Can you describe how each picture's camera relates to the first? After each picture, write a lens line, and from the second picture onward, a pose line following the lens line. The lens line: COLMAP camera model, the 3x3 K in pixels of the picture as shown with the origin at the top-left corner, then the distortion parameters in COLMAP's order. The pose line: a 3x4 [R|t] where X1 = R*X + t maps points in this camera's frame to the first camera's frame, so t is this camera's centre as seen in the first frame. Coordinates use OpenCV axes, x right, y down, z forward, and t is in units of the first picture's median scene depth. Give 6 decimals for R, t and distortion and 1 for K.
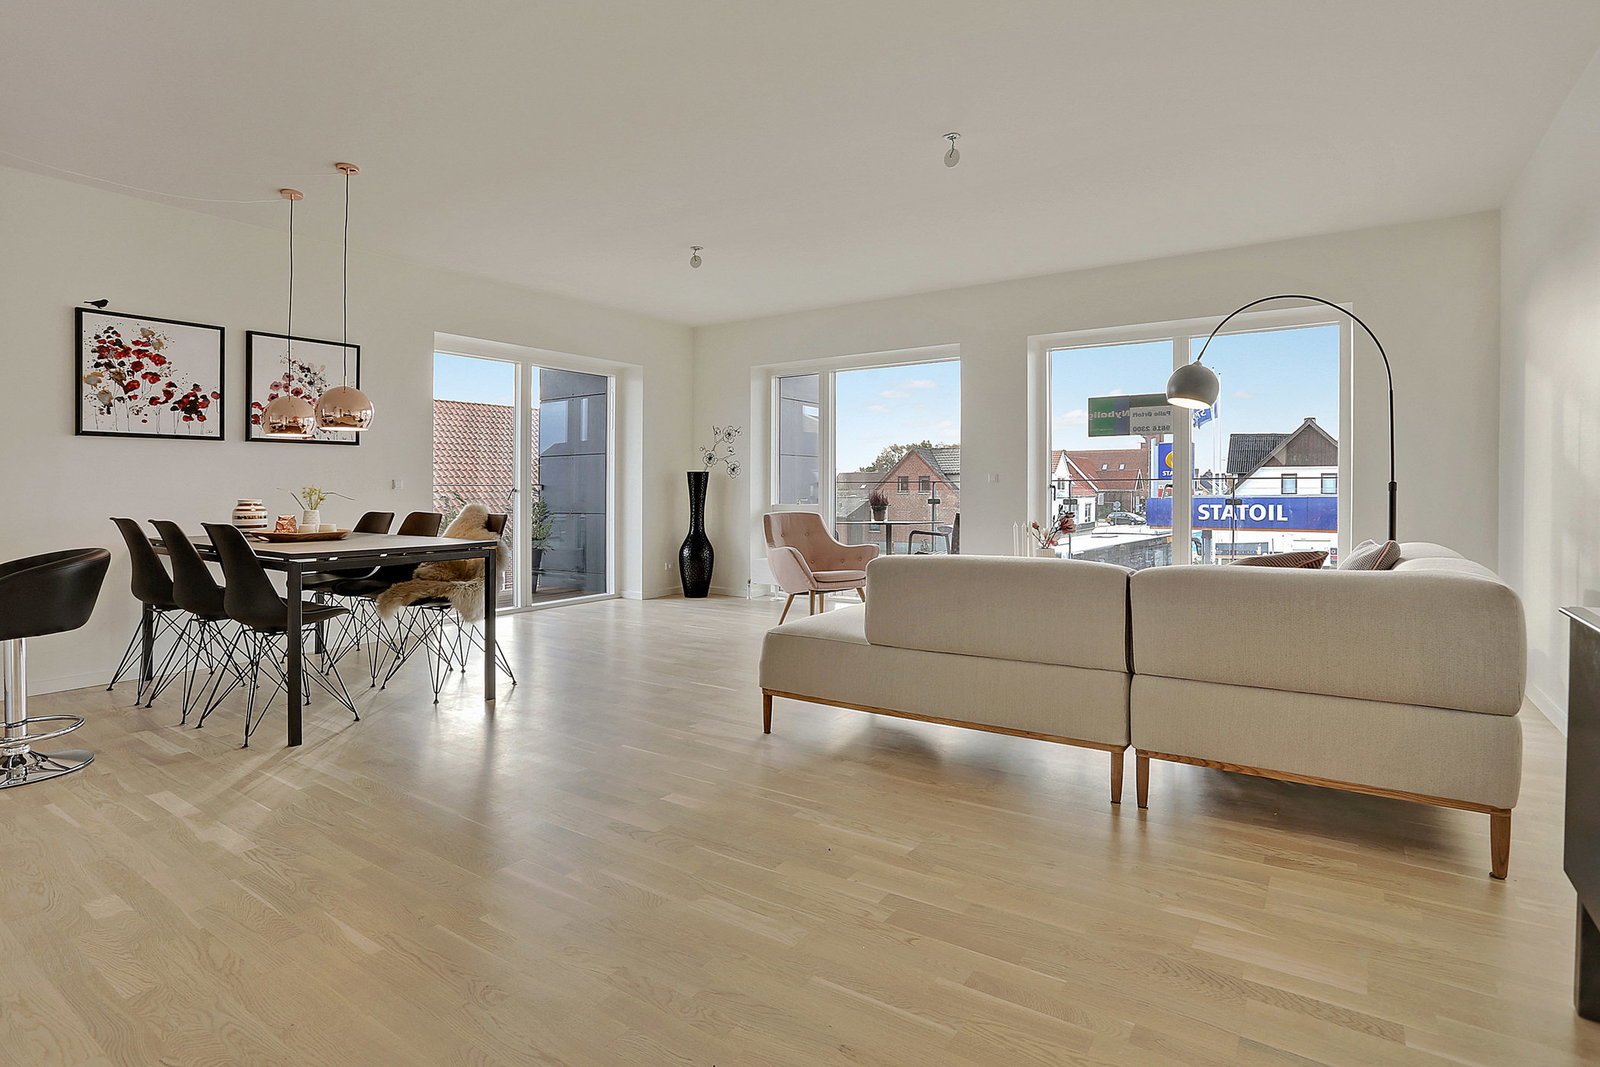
lens RADIAL K [[807.9, 0, 796.7], [0, 807.9, 509.5], [0, 0, 1]] dist [-0.079620, 0.028911]
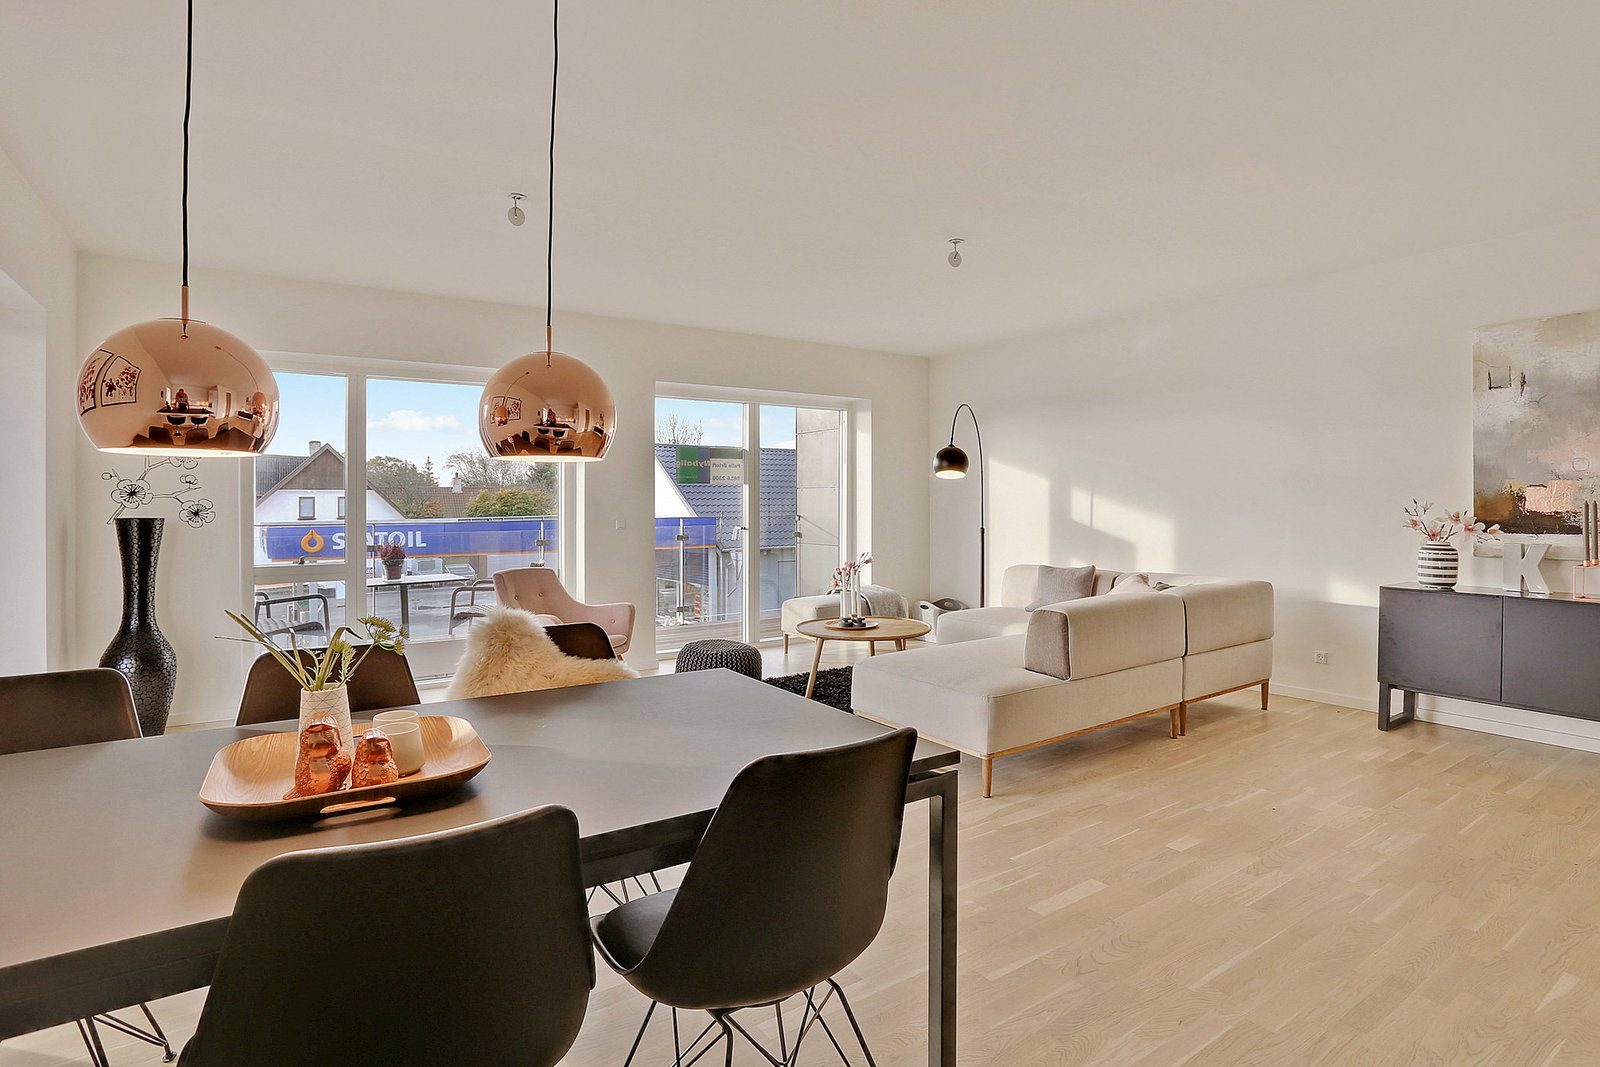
lens RADIAL K [[807.9, 0, 796.7], [0, 807.9, 509.5], [0, 0, 1]] dist [-0.079620, 0.028911]
pose [[0.374262, -0.004562, 0.927312, -0.837015], [0.028864, 0.999561, -0.006732, -0.064622], [-0.926874, 0.029286, 0.374229, 0.670877]]
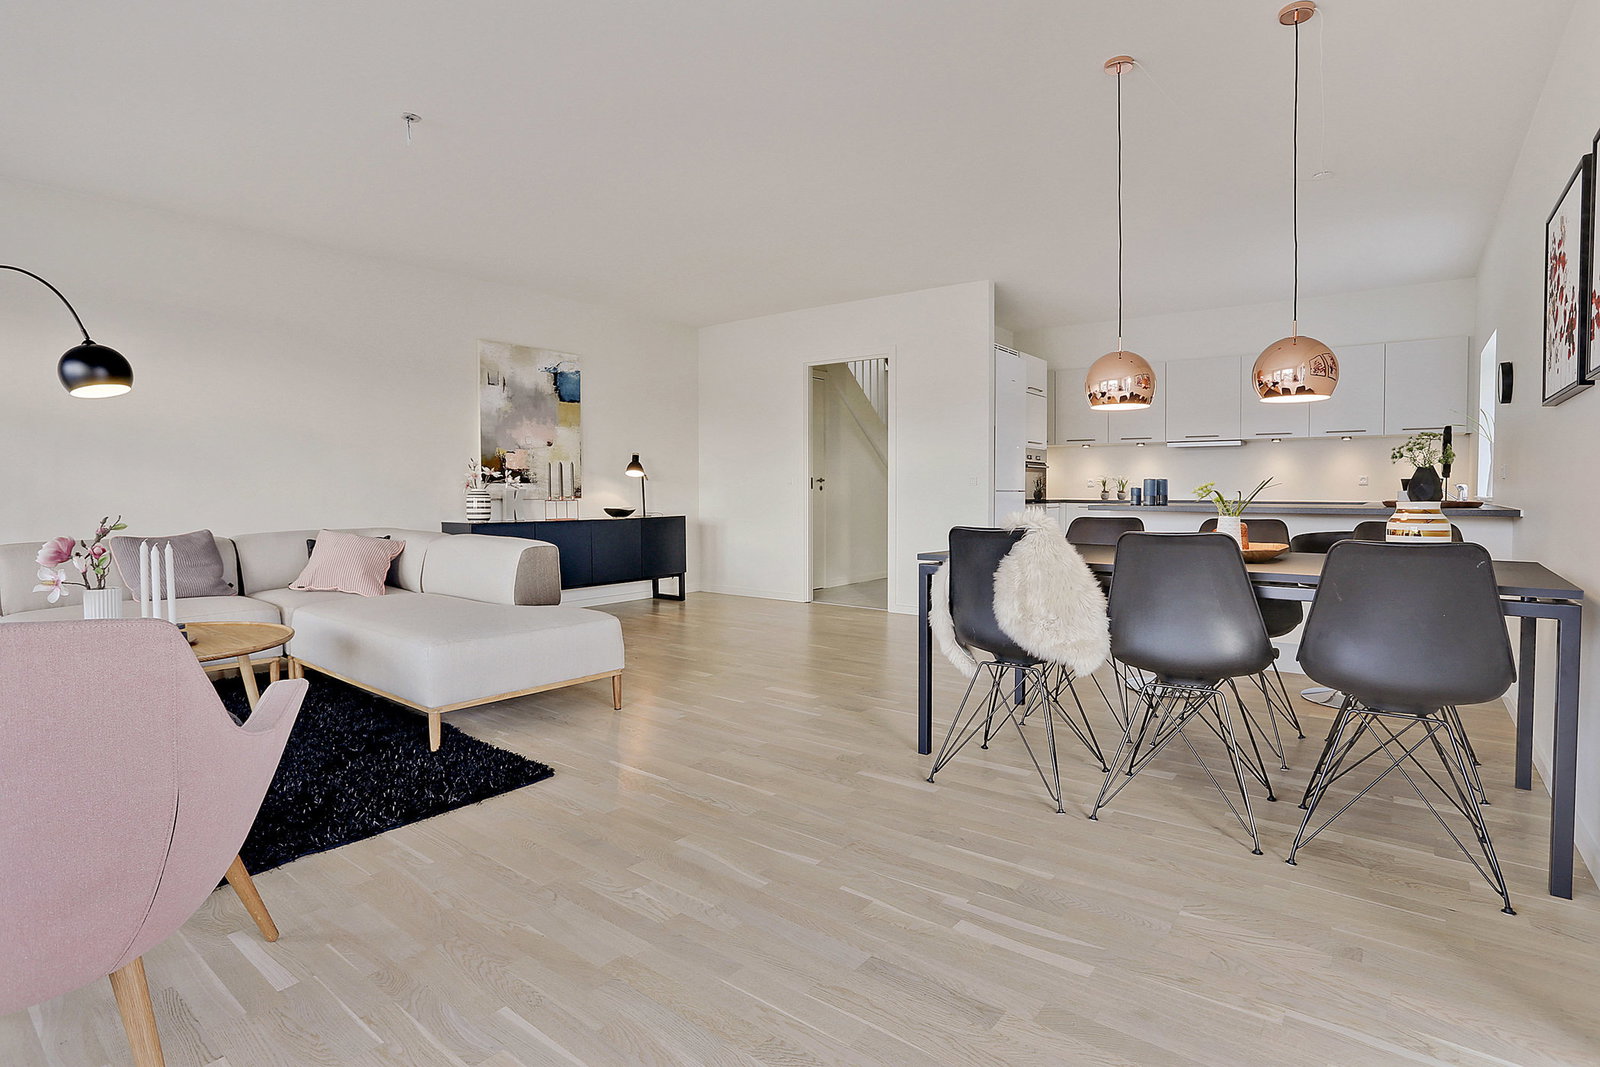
lens RADIAL K [[804.3, 0, 801.5], [0, 804.3, 516.2], [0, 0, 1]] dist [-0.083201, 0.026885]
pose [[-0.998627, 0.001773, 0.052346, -0.273337], [0.004758, 0.998365, 0.056954, -0.037368], [-0.052159, 0.057125, -0.997004, 1.627177]]
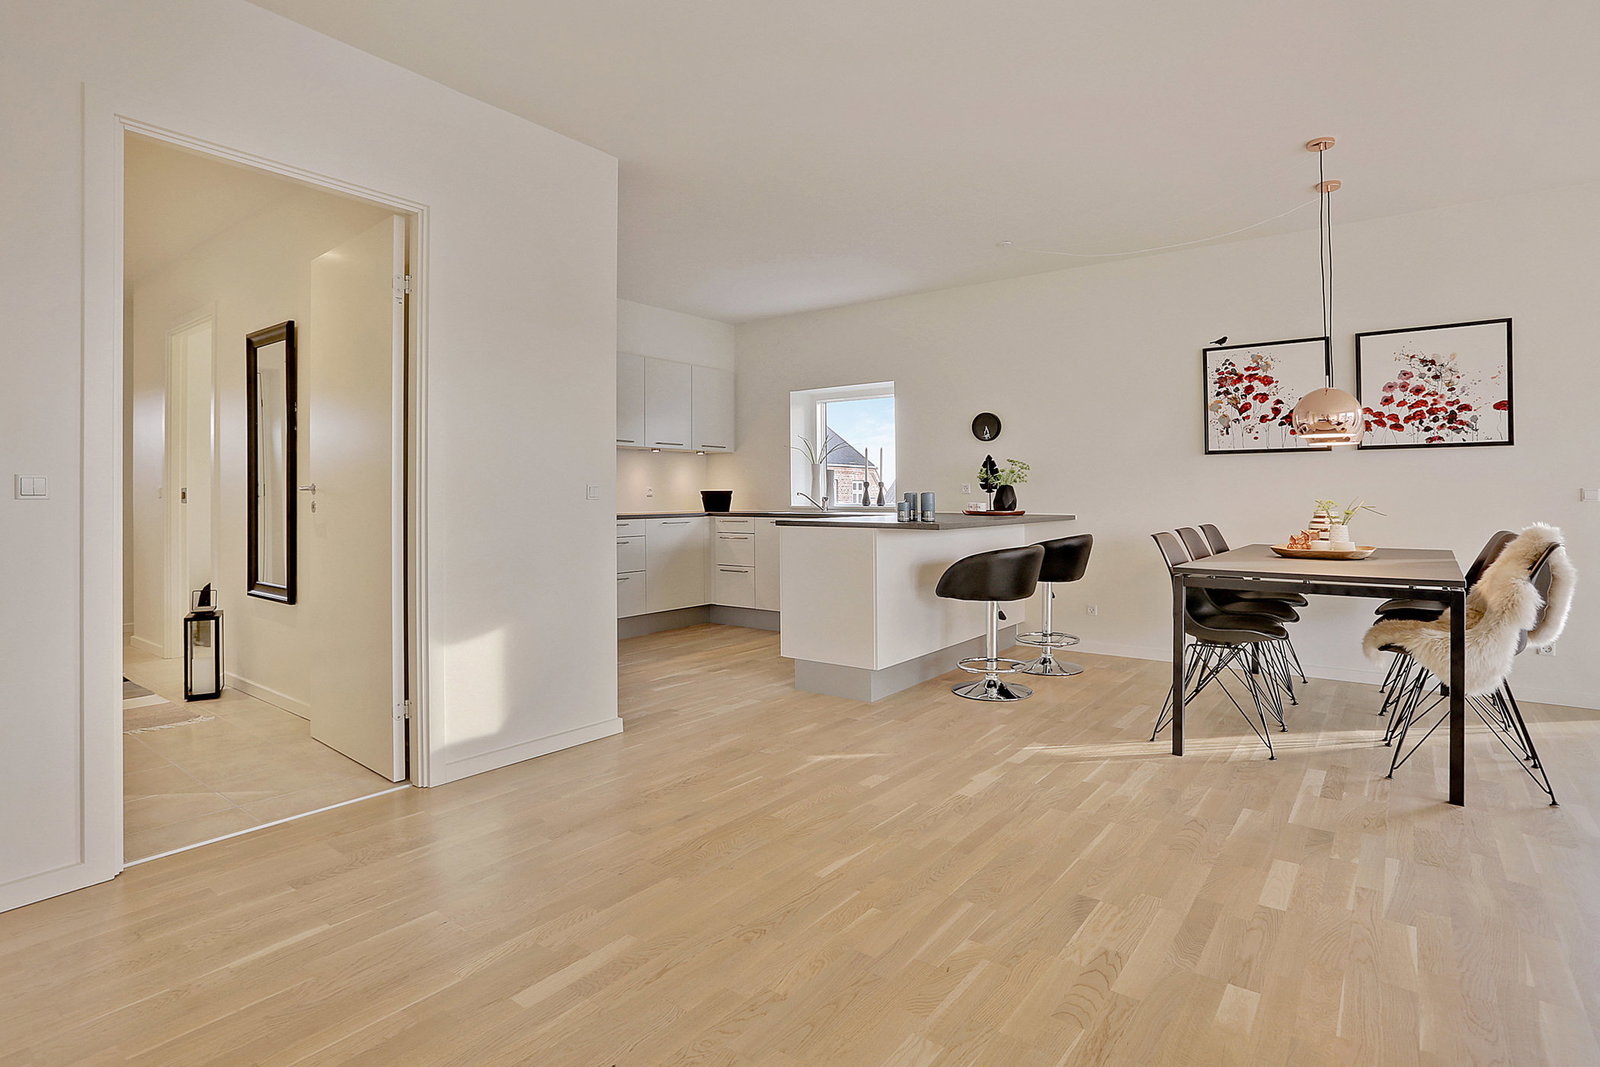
lens RADIAL K [[808.8, 0, 821.0], [0, 808.8, 467.6], [0, 0, 1]] dist [-0.042224, 0.028702]
pose [[-0.038627, -0.032814, -0.998715, 0.318133], [-0.026369, 0.999146, -0.031809, -0.019629], [0.998906, 0.025106, -0.039459, 0.427009]]
